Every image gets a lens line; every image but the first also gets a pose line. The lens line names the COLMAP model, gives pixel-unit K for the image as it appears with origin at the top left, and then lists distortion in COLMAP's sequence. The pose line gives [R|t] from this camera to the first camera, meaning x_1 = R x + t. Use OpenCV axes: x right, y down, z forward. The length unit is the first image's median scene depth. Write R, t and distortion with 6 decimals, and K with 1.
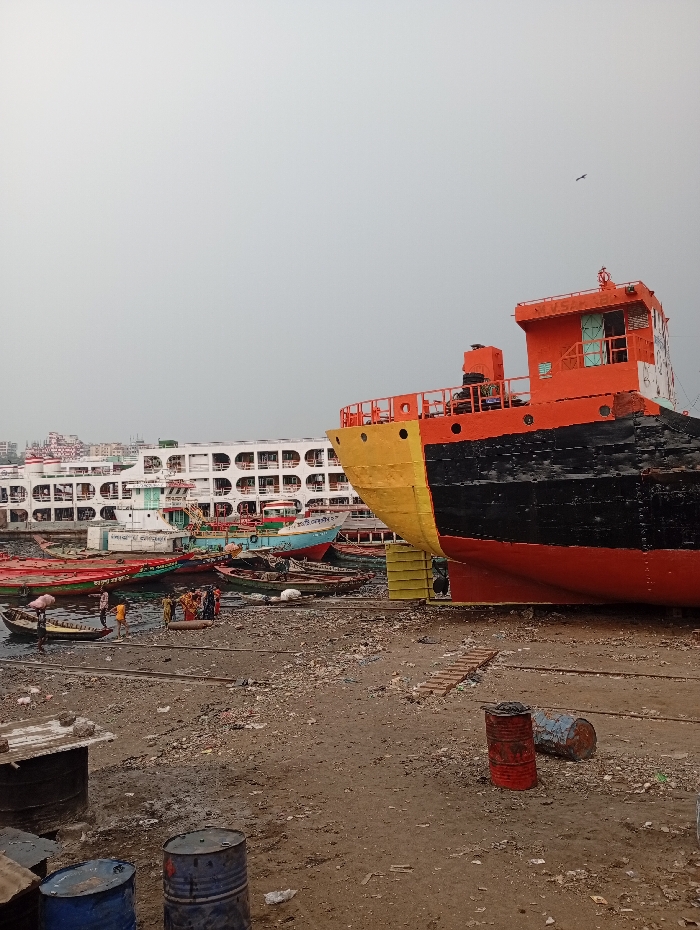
lens RADIAL K [[714.3, 0, 348.3], [0, 714.3, 459.8], [0, 0, 1]] dist [0.093279, -0.142743]
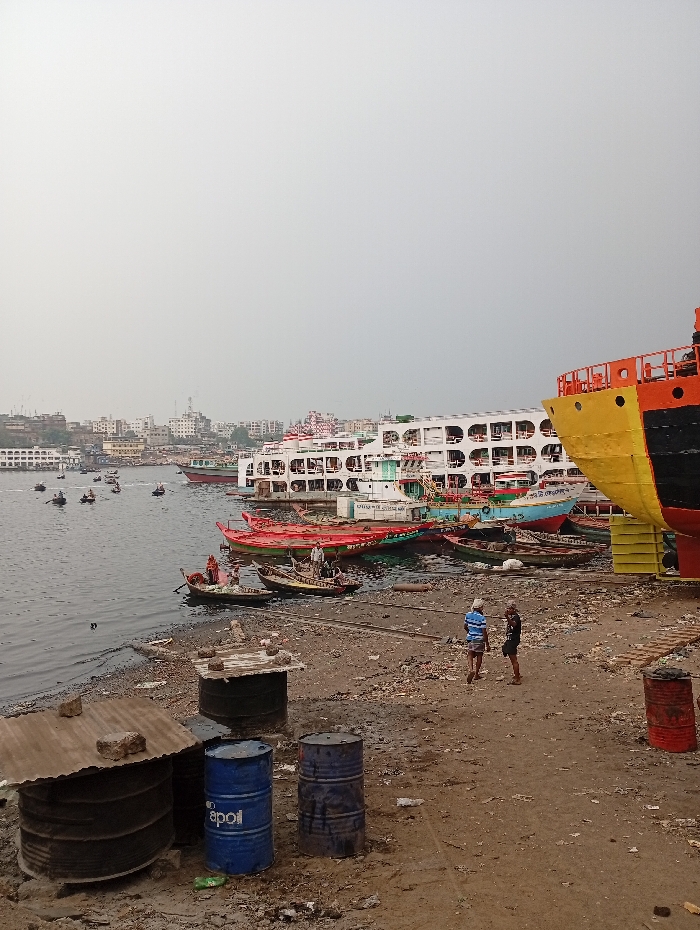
lens RADIAL K [[714.3, 0, 350.8], [0, 714.3, 464.5], [0, 0, 1]] dist [0.093279, -0.142743]
pose [[0.943749, -0.011111, -0.330476, 0.059088], [0.026137, 0.998815, 0.041060, -0.000287], [0.329628, -0.047388, 0.942921, -0.034908]]
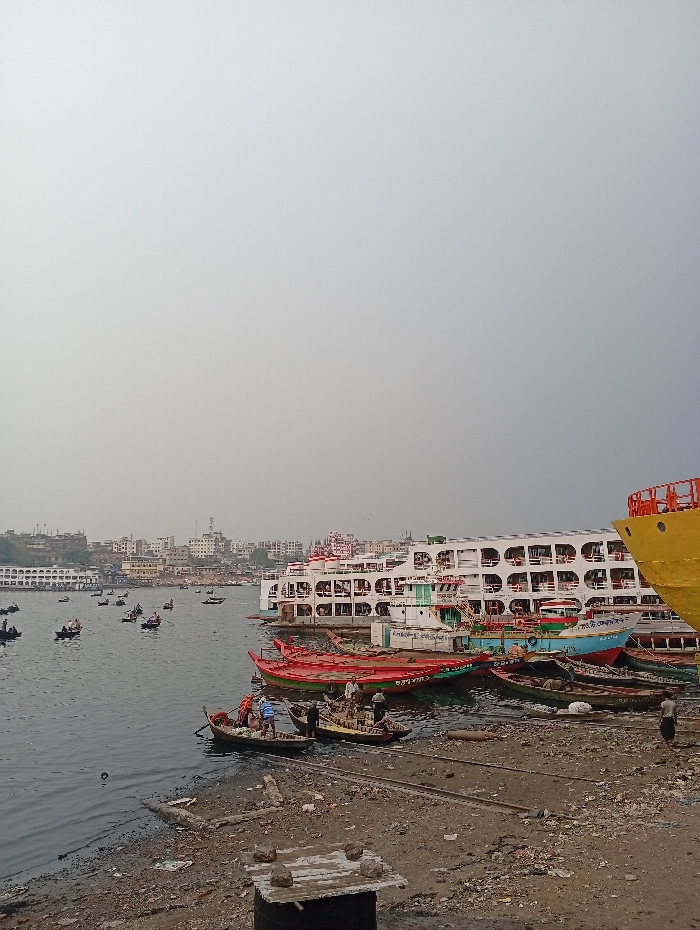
lens RADIAL K [[714.3, 0, 358.0], [0, 714.3, 464.4], [0, 0, 1]] dist [0.093279, -0.142743]
pose [[0.938257, -0.057203, -0.341177, -0.021998], [0.013754, 0.991623, -0.128435, 0.001071], [0.345666, 0.115812, 0.931183, 0.050688]]
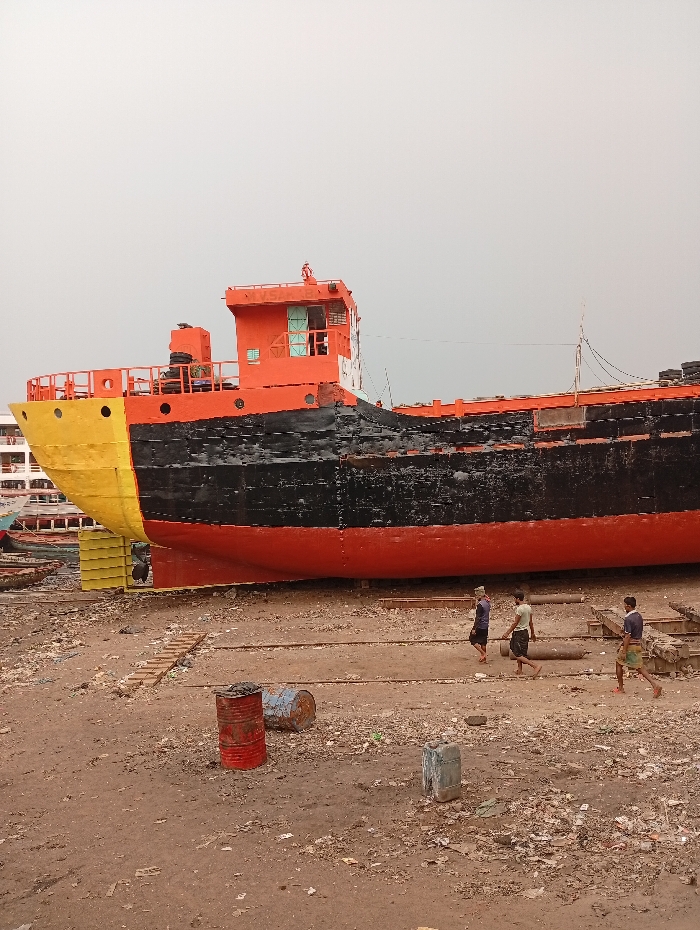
lens RADIAL K [[714.3, 0, 350.7], [0, 714.3, 460.5], [0, 0, 1]] dist [0.093279, -0.142743]
pose [[0.907884, 0.016792, 0.418884, -0.026712], [-0.026848, 0.999475, 0.018123, 0.001851], [-0.418360, -0.027700, 0.907859, 0.015184]]
